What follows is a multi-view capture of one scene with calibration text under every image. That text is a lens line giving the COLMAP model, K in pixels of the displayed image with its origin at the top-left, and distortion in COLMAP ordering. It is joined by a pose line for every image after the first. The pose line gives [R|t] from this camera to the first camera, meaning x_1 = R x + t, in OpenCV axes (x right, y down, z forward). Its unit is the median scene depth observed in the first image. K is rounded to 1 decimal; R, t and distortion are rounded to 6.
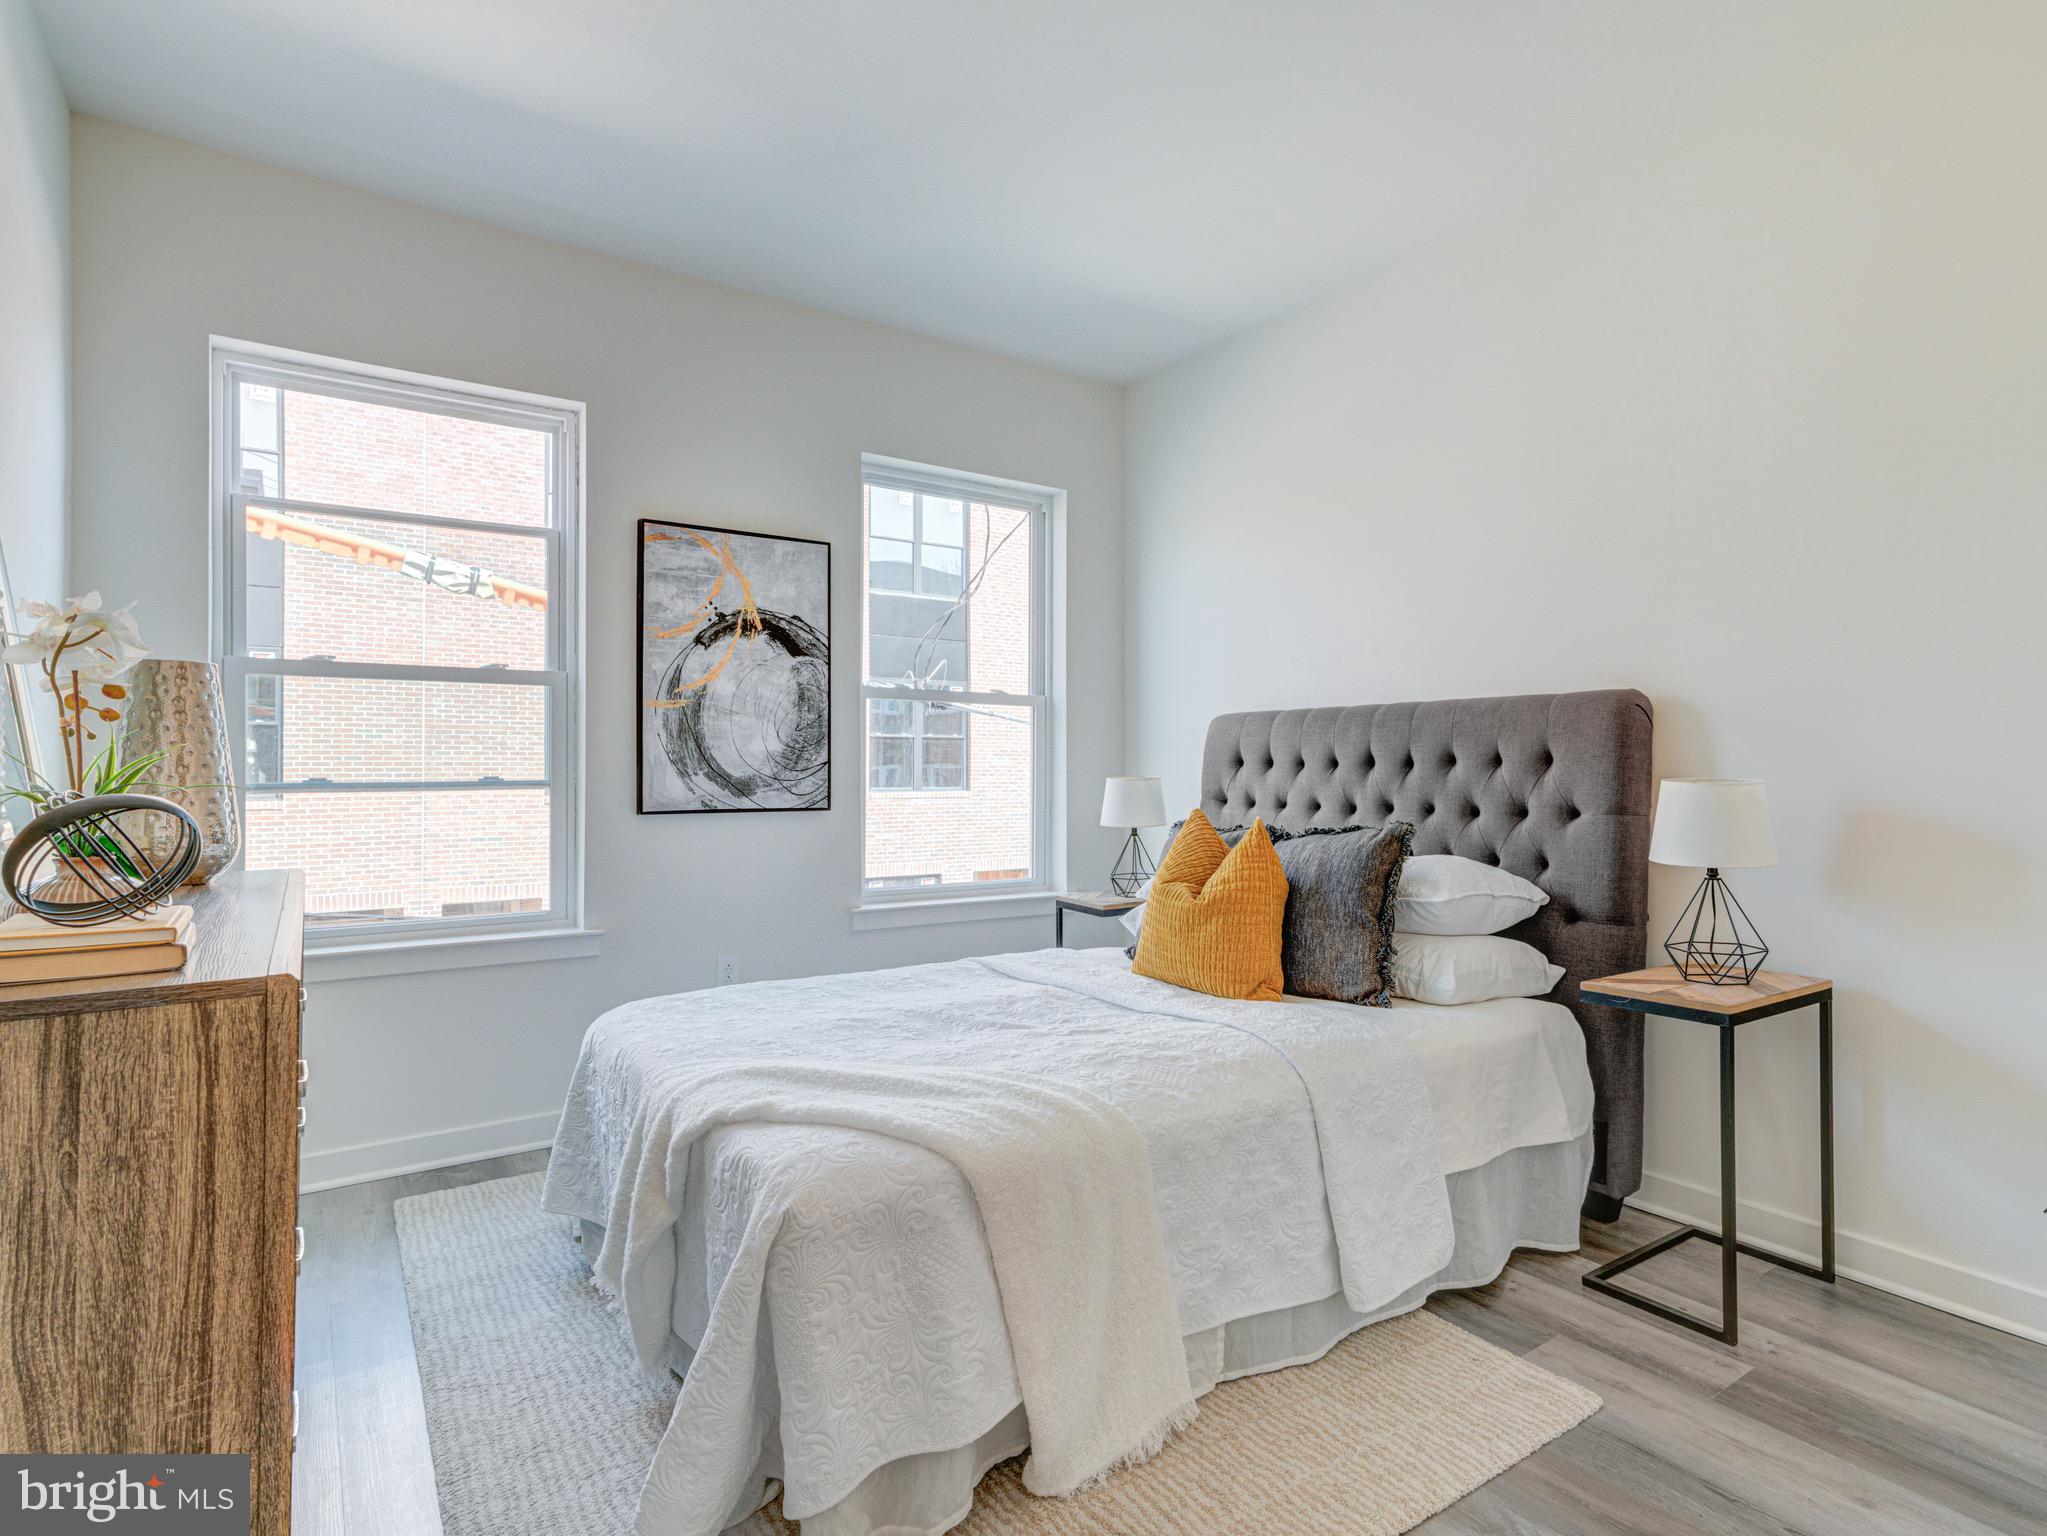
lens RADIAL K [[1078.5, 0, 1029.6], [0, 1078.5, 770.7], [0, 0, 1]] dist [0.005033, 0.004300]
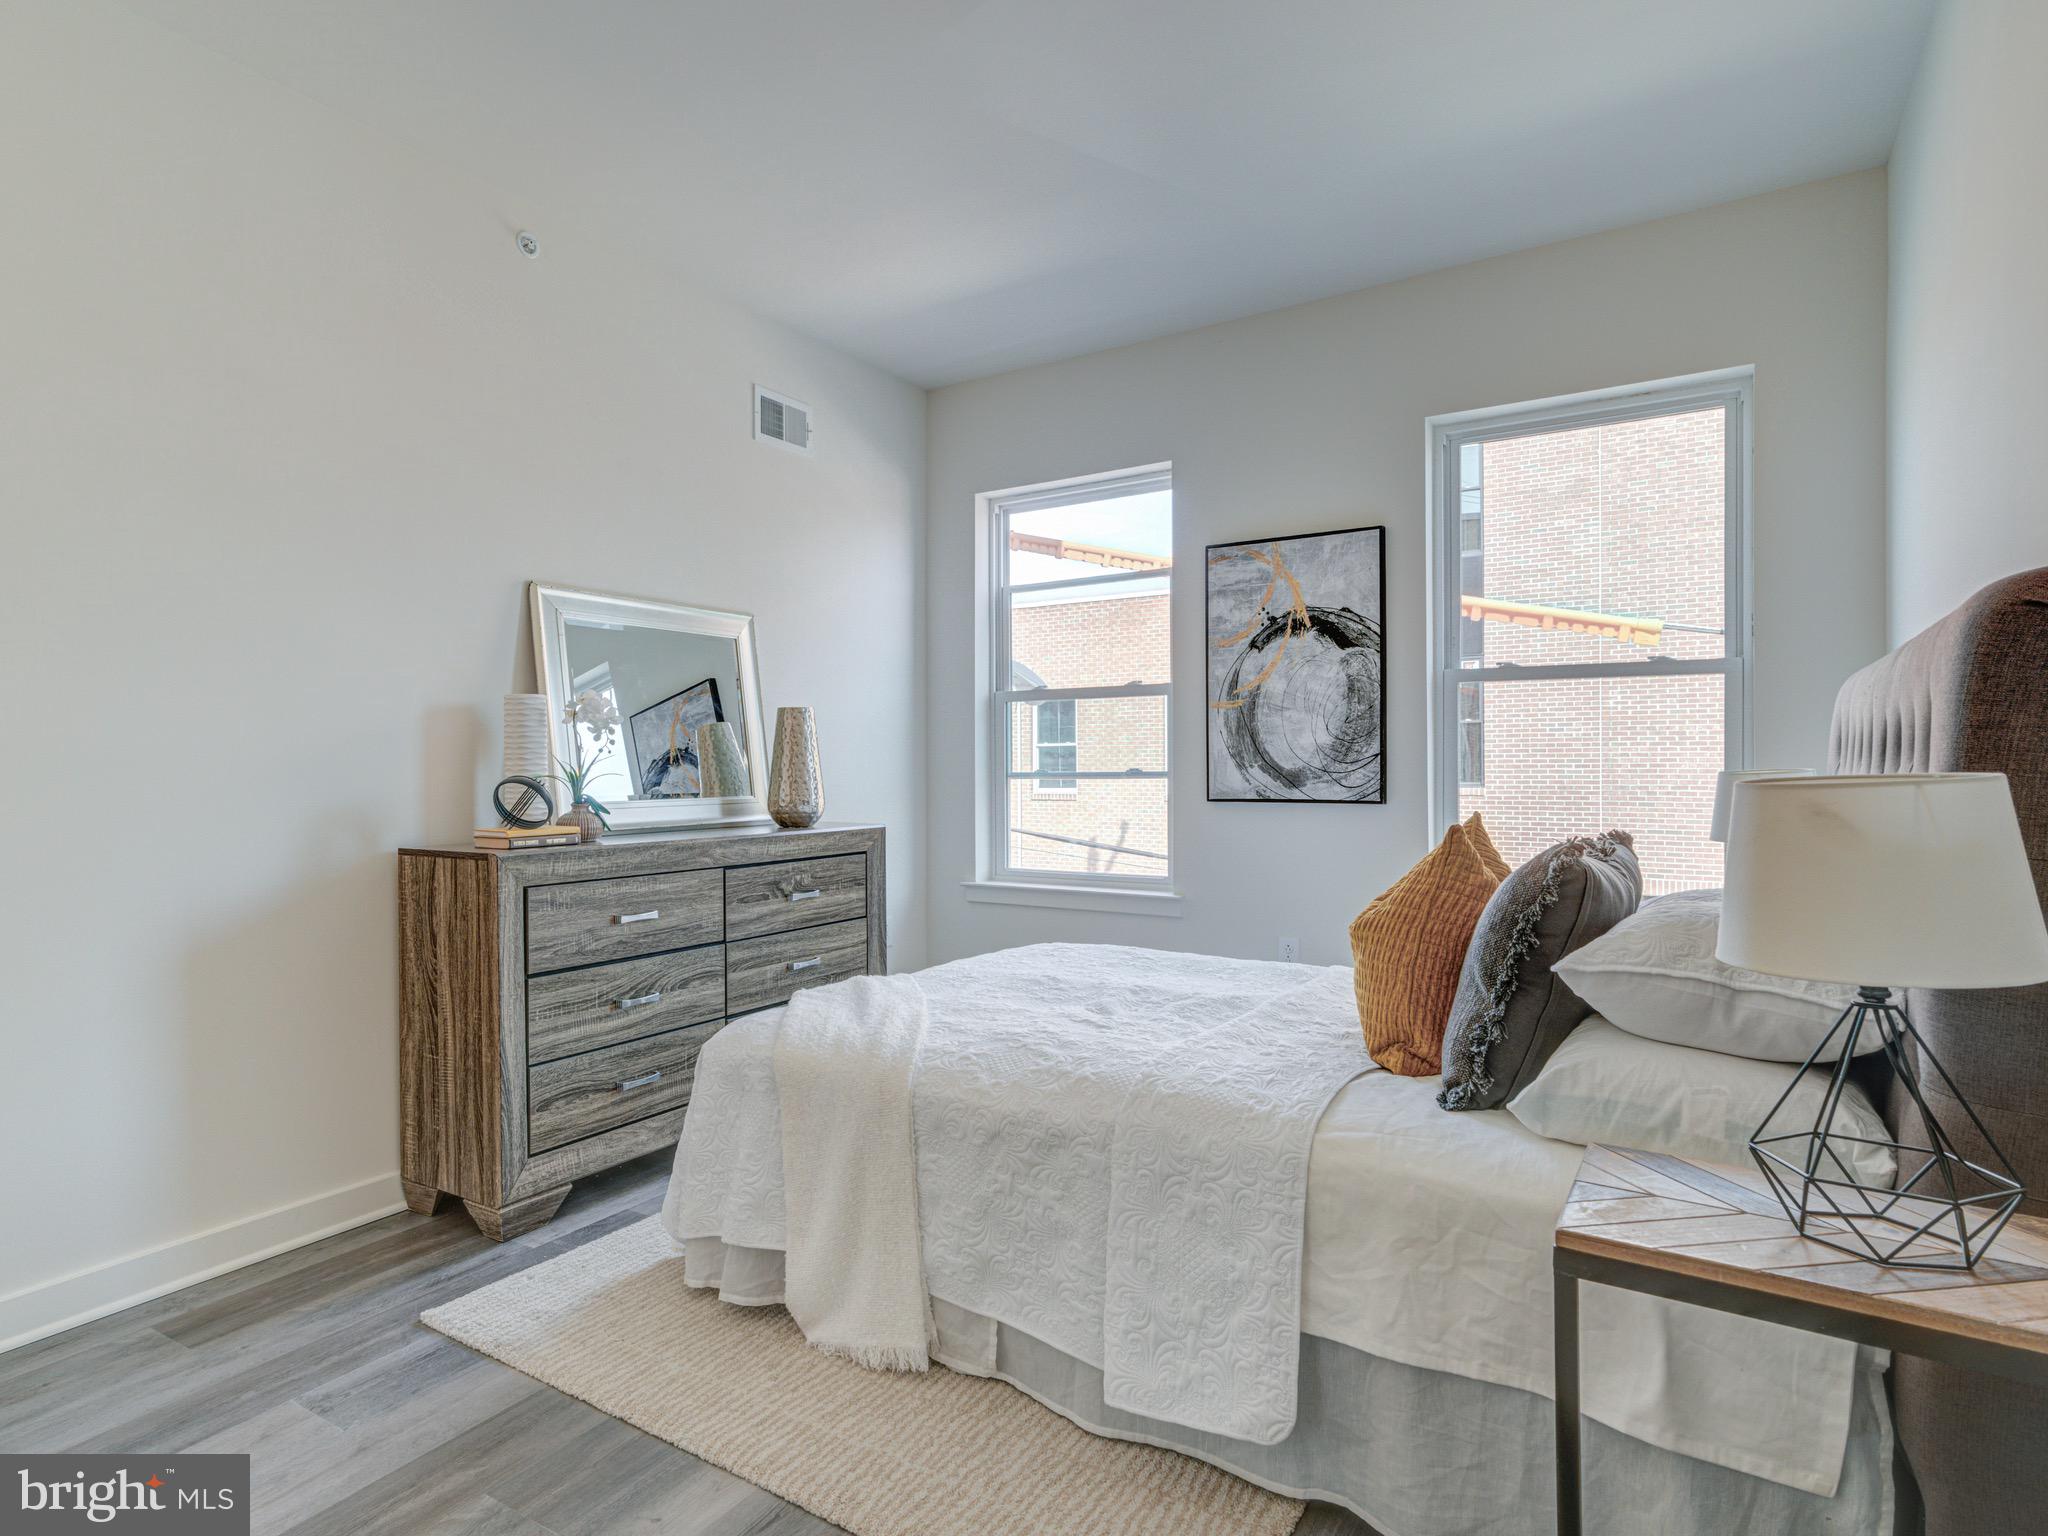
lens RADIAL K [[1079.0, 0, 1028.2], [0, 1079.0, 765.7], [0, 0, 1]] dist [0.005033, 0.004300]
pose [[0.405278, -0.001088, -0.914193, 0.595455], [0.004480, 0.999990, 0.000796, 0.000443], [0.914183, -0.004418, 0.405279, 0.338499]]
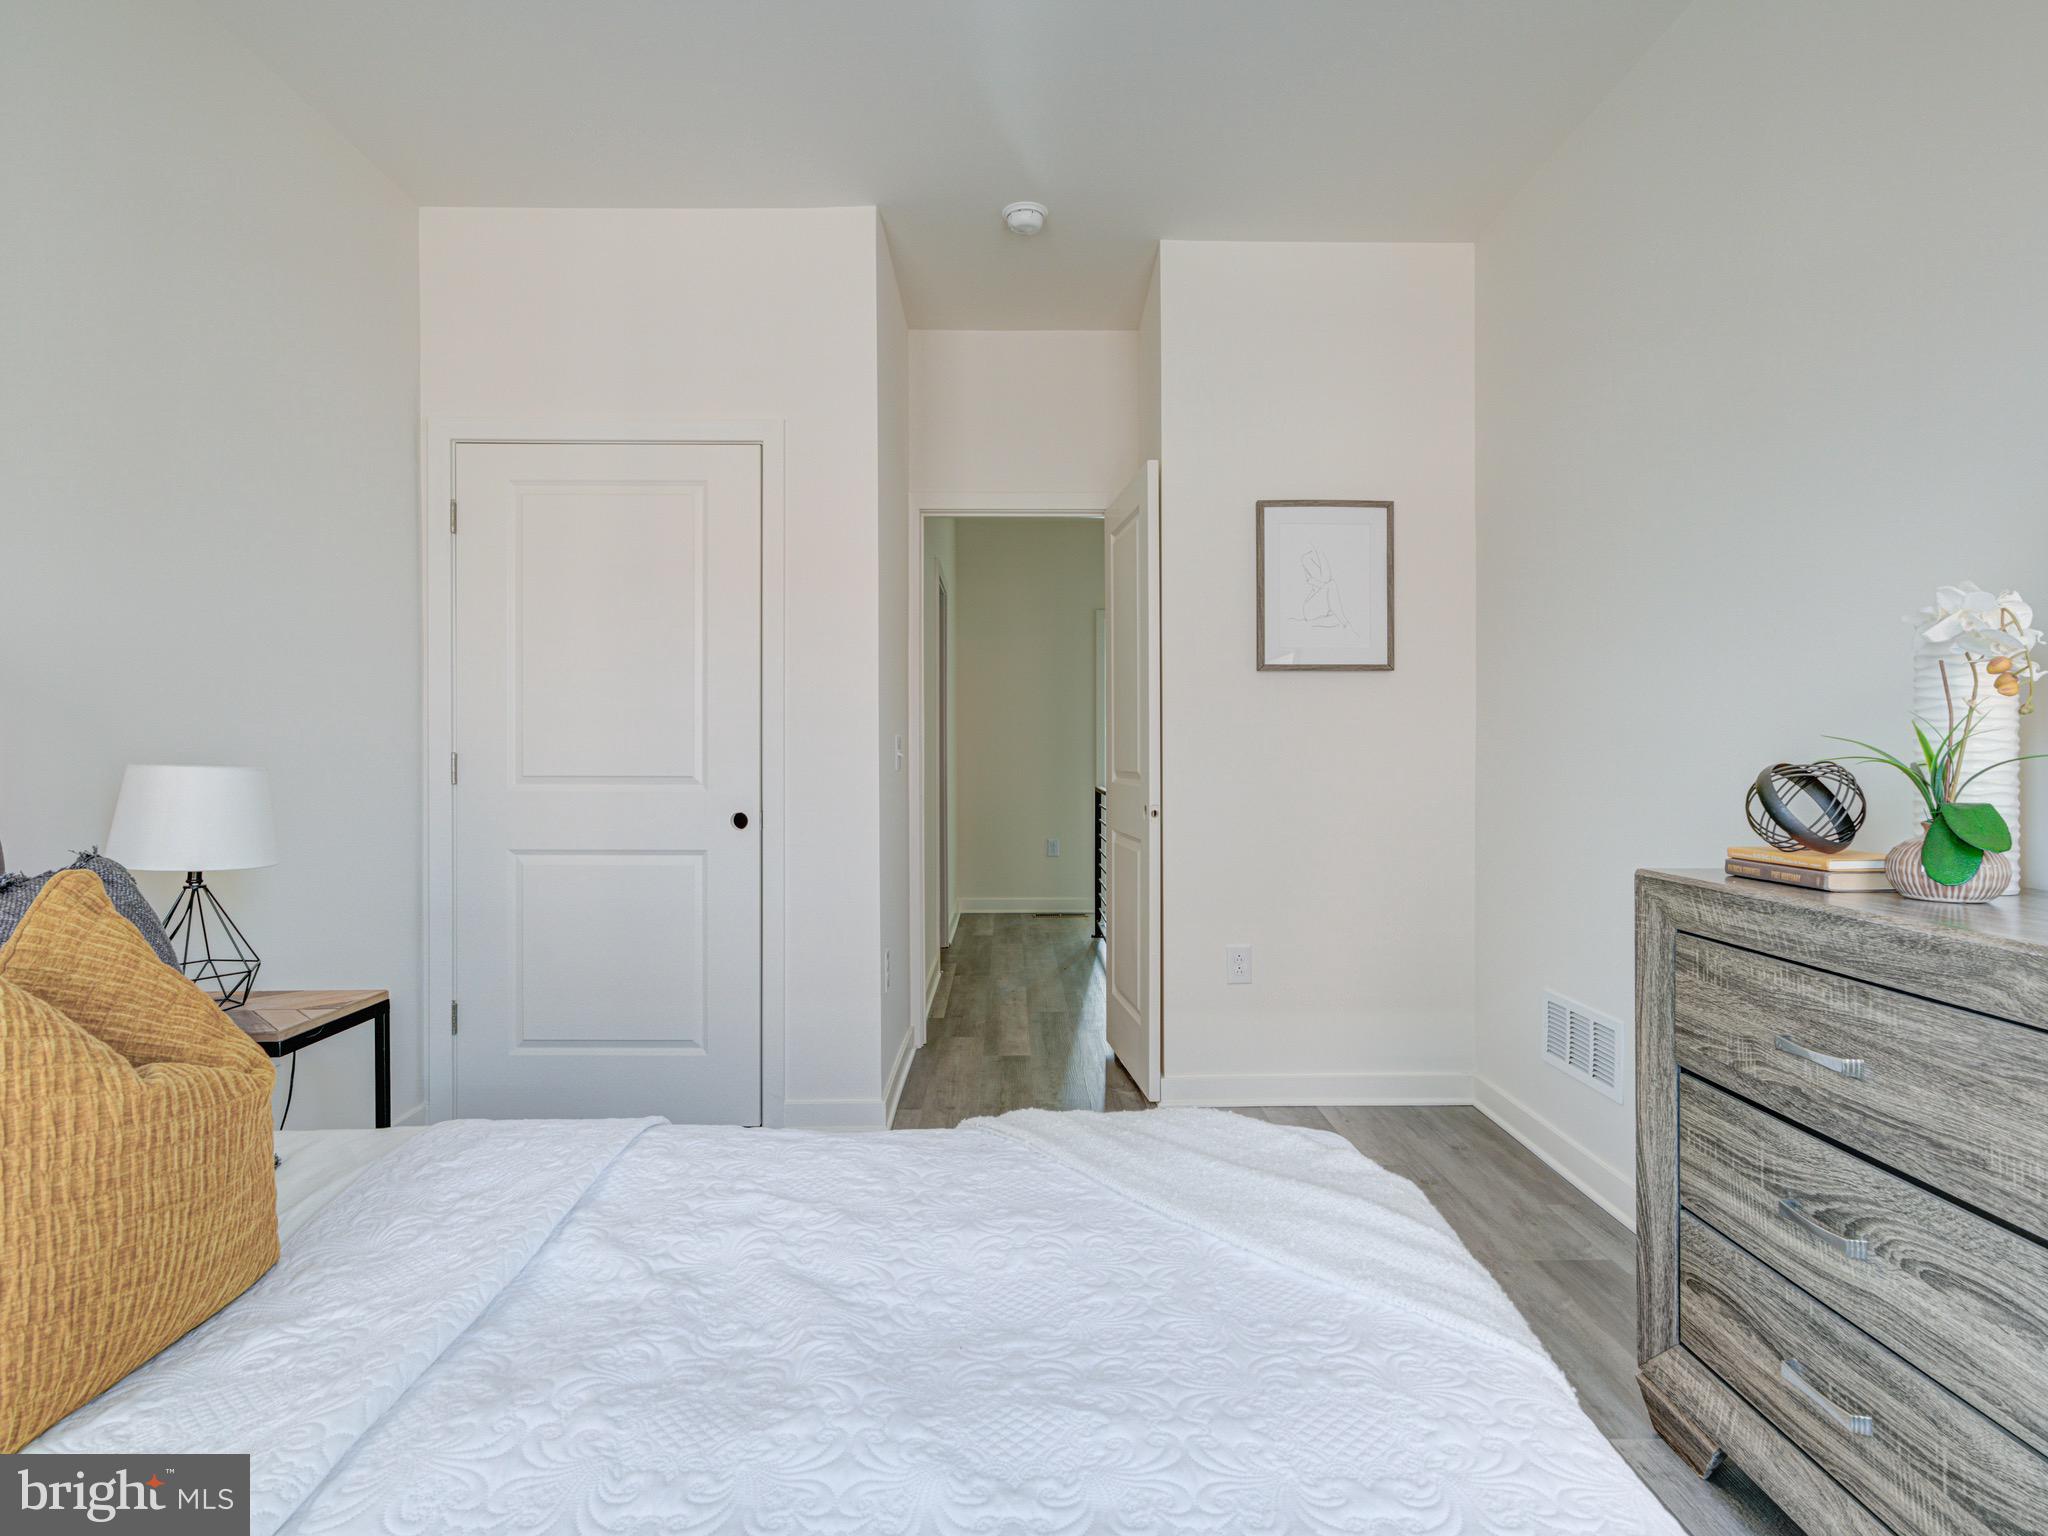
lens RADIAL K [[1079.0, 0, 1024.5], [0, 1079.0, 760.1], [0, 0, 1]] dist [0.005033, 0.004300]
pose [[-0.835195, -0.005376, 0.549927, -0.251989], [-0.000409, 0.999958, 0.009155, 0.001884], [-0.549953, 0.007421, -0.835163, 0.896918]]
